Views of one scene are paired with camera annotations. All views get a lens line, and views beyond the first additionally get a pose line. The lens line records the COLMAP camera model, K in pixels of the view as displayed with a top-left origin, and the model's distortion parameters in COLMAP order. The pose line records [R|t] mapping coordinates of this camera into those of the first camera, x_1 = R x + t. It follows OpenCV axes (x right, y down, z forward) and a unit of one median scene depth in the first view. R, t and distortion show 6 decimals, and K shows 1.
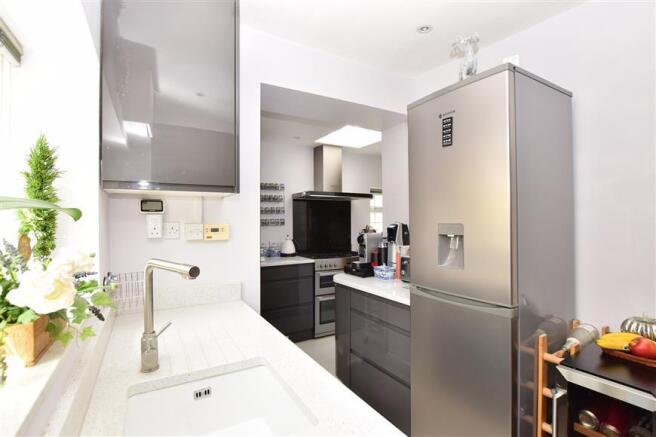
lens RADIAL K [[311.7, 0, 329.7], [0, 311.7, 220.7], [0, 0, 1]] dist [-0.002460, -0.000166]
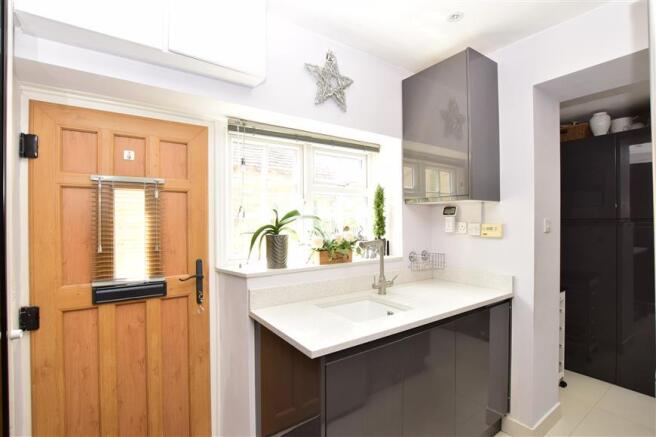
lens RADIAL K [[311.7, 0, 330.4], [0, 311.7, 218.3], [0, 0, 1]] dist [-0.002460, -0.000166]
pose [[0.088732, 0.004182, -0.996047, 0.841659], [0.004040, 0.999981, 0.004559, -0.019943], [0.996047, -0.004428, 0.088713, 0.274551]]
